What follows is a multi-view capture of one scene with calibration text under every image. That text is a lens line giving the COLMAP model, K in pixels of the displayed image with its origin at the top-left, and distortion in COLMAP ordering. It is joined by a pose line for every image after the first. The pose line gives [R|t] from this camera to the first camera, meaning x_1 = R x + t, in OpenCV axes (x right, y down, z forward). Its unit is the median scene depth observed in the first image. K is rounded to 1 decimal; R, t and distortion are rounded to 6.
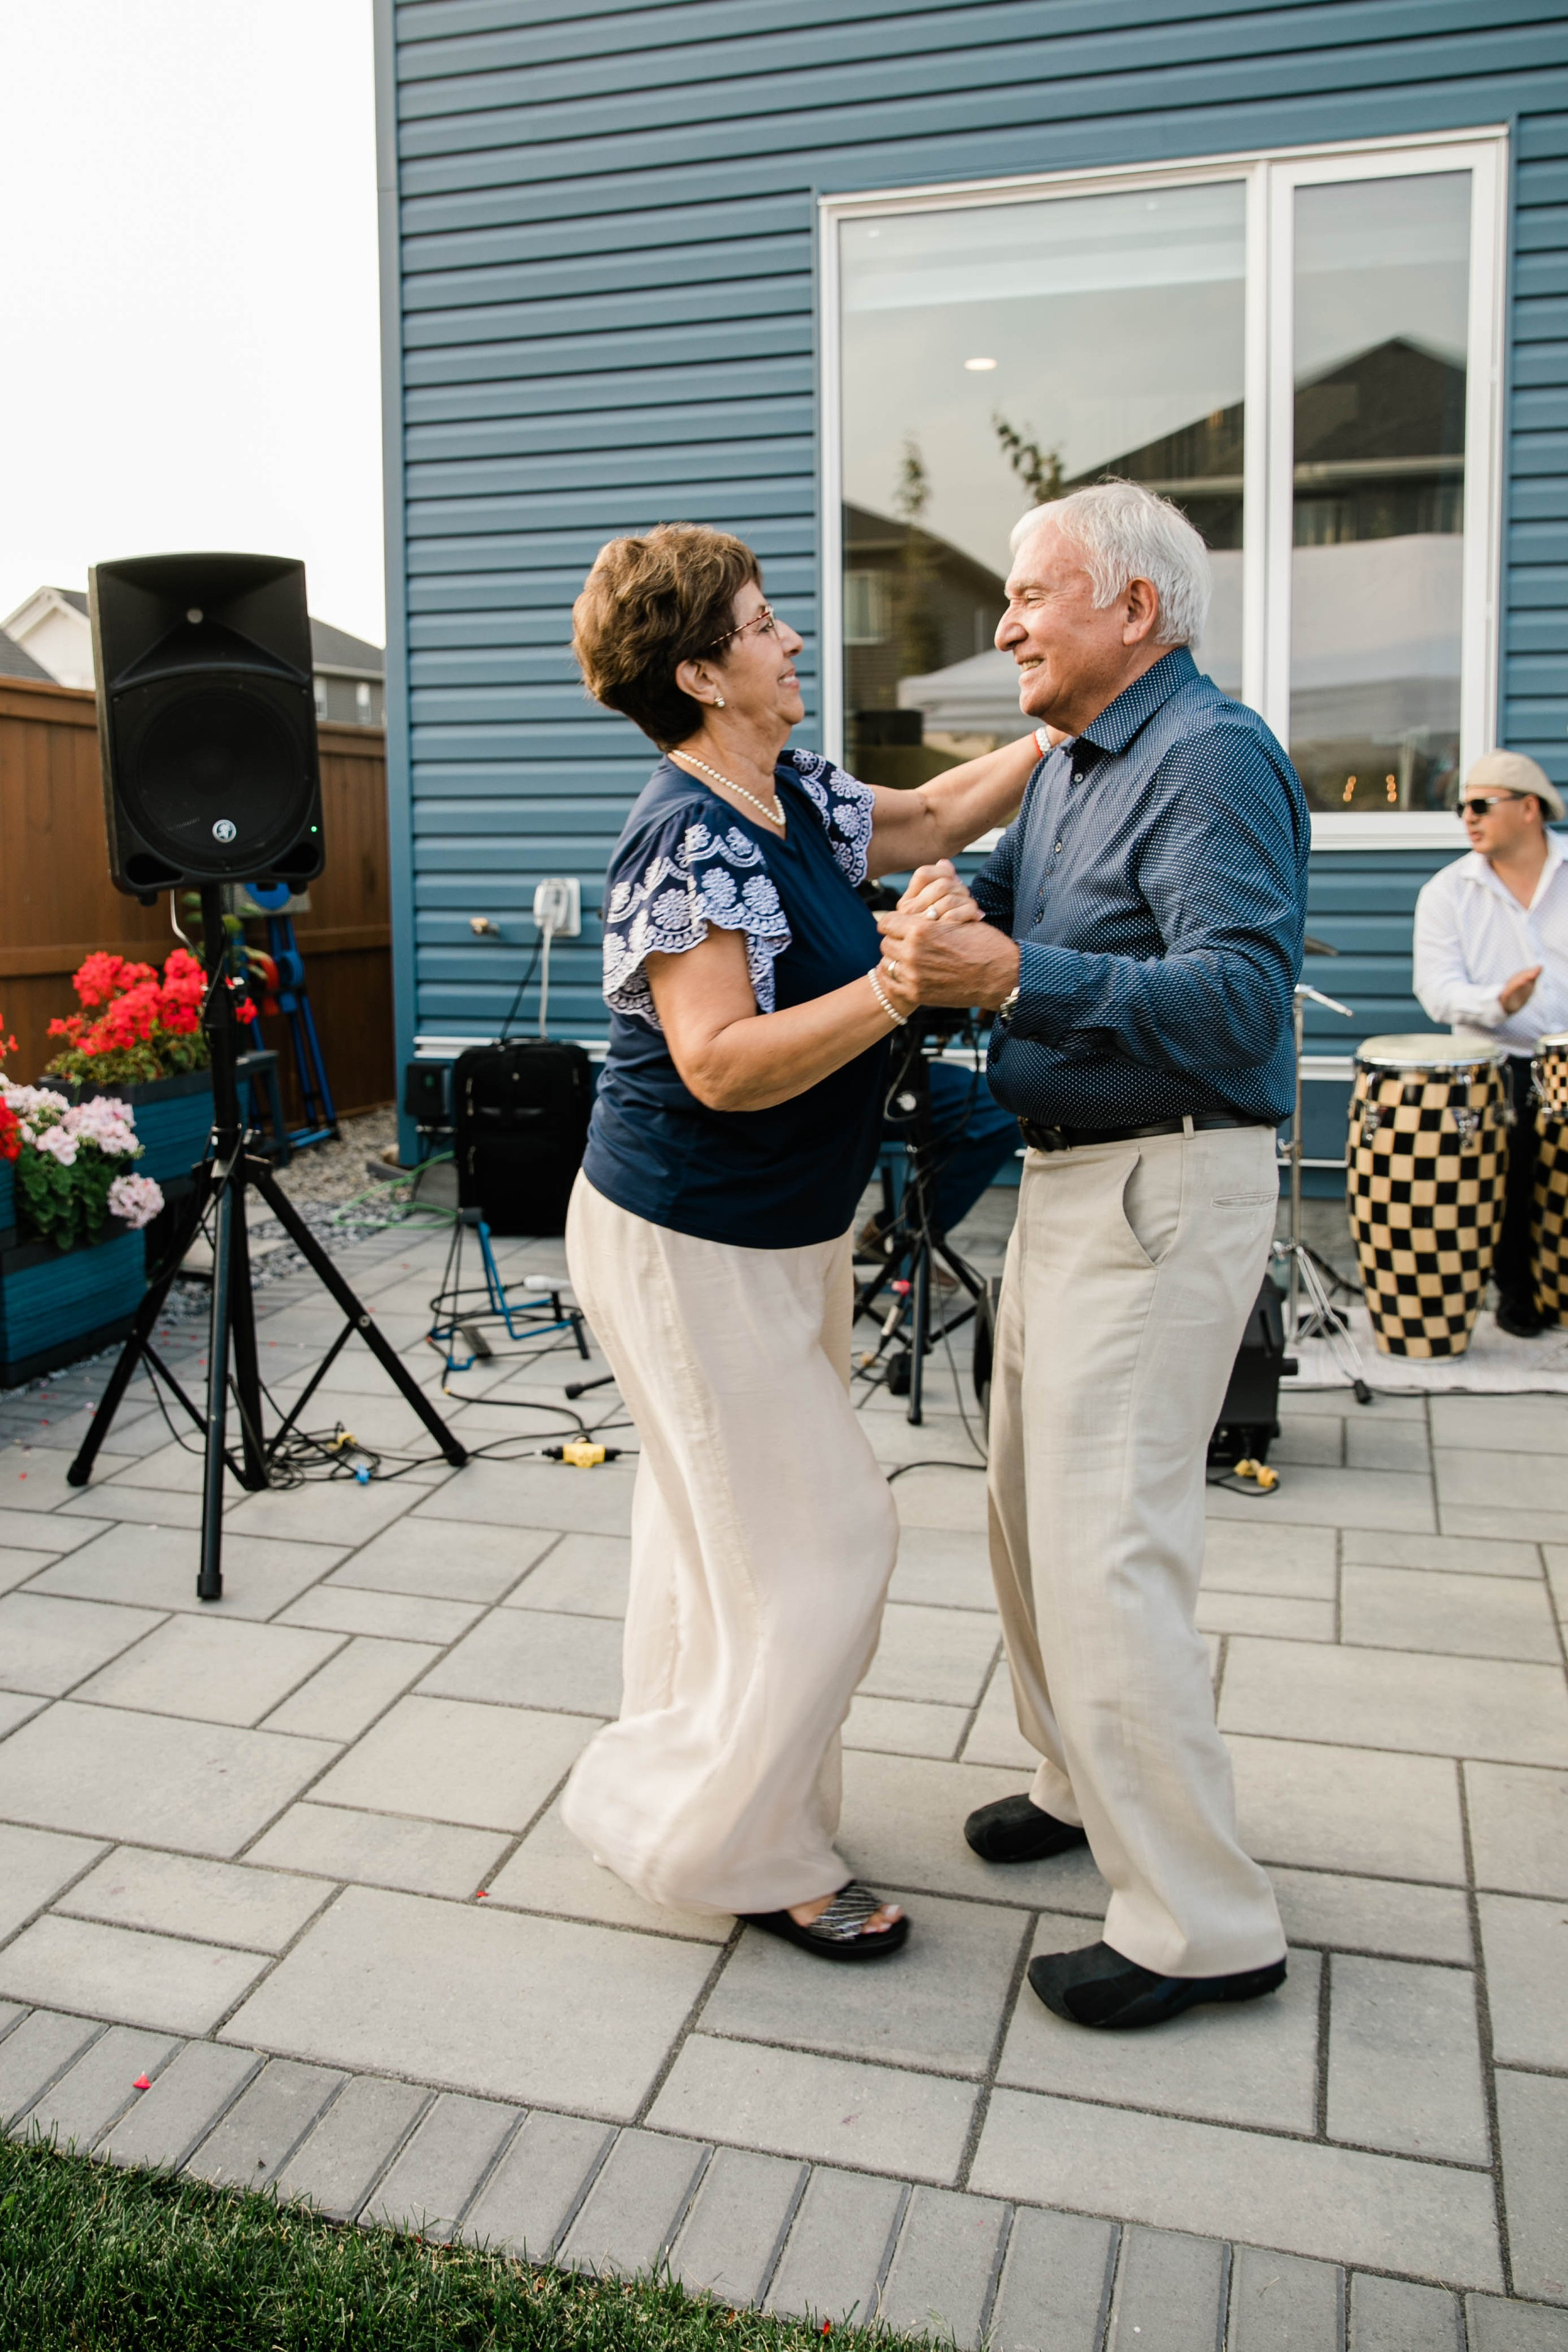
lens RADIAL K [[2080.0, 0, 723.7], [0, 2080.0, 1026.9], [0, 0, 1]] dist [-0.044406, 0.005351]
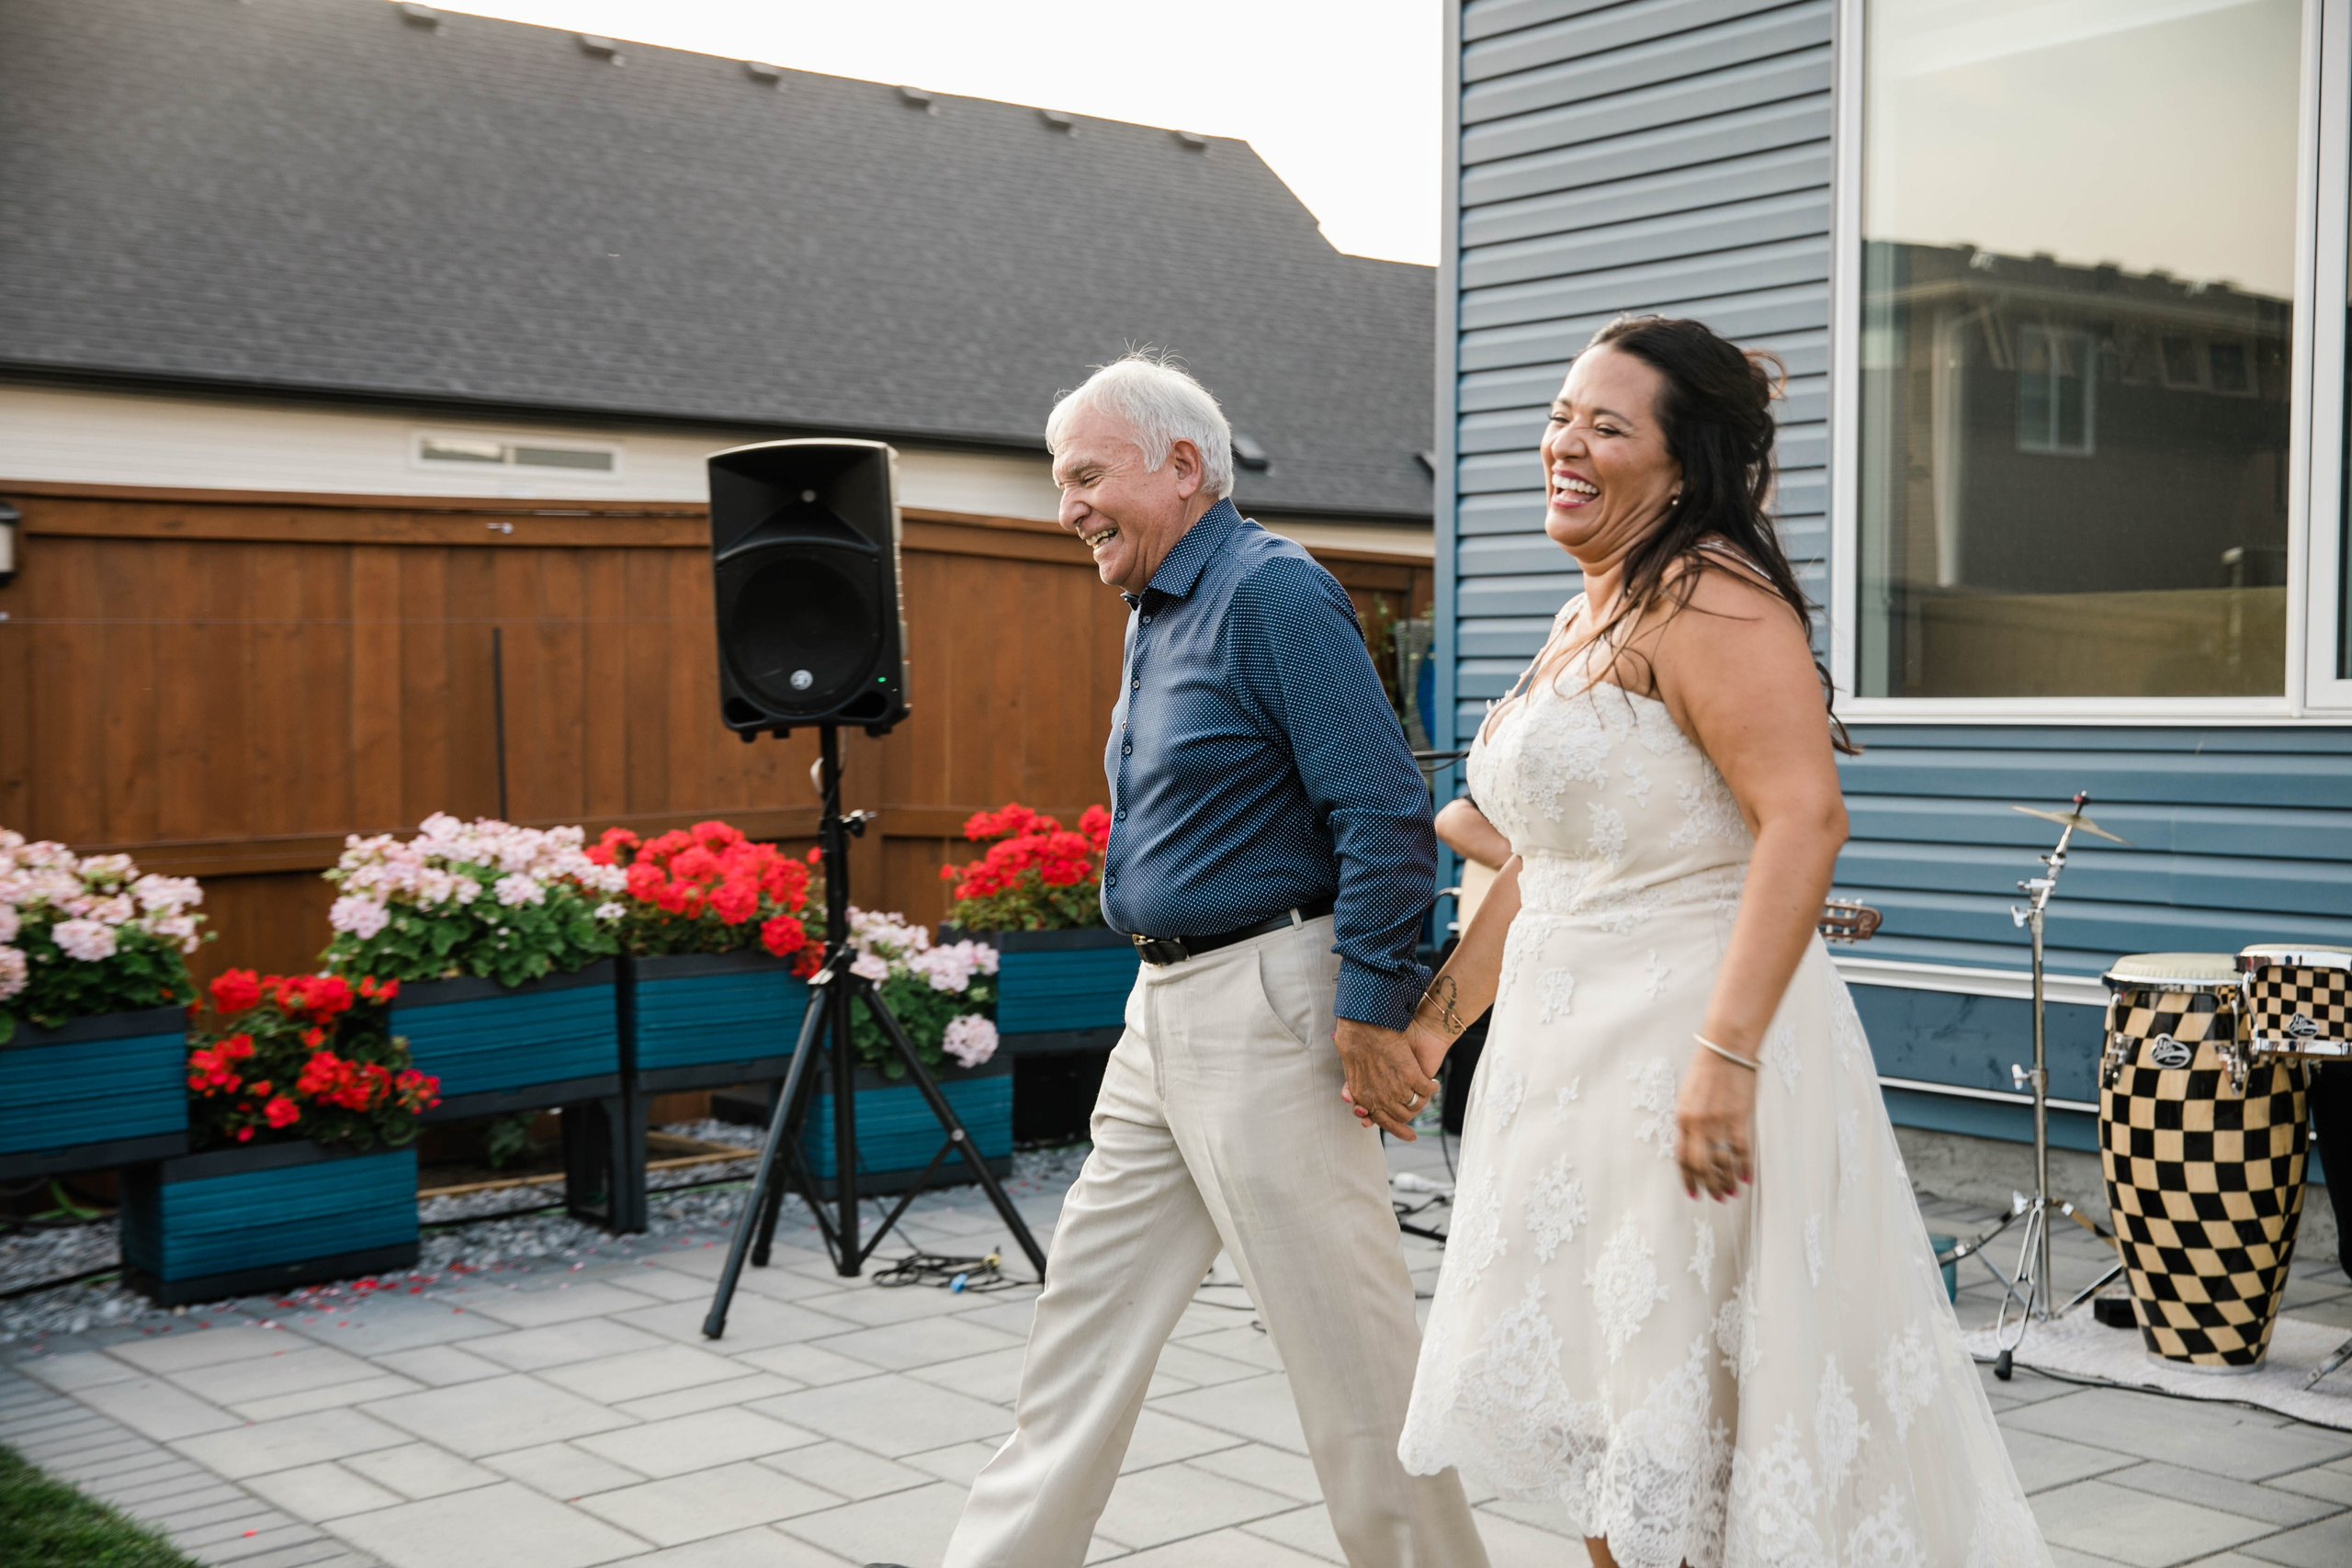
lens RADIAL K [[3036.9, 0, 1155.0], [0, 3036.9, 775.4], [0, 0, 1]] dist [0.078178, 0.073103]
pose [[0.824157, 0.028124, -0.565663, 0.700926], [-0.069411, 0.996253, -0.051598, 0.025950], [0.562092, 0.081788, 0.823021, -0.224088]]
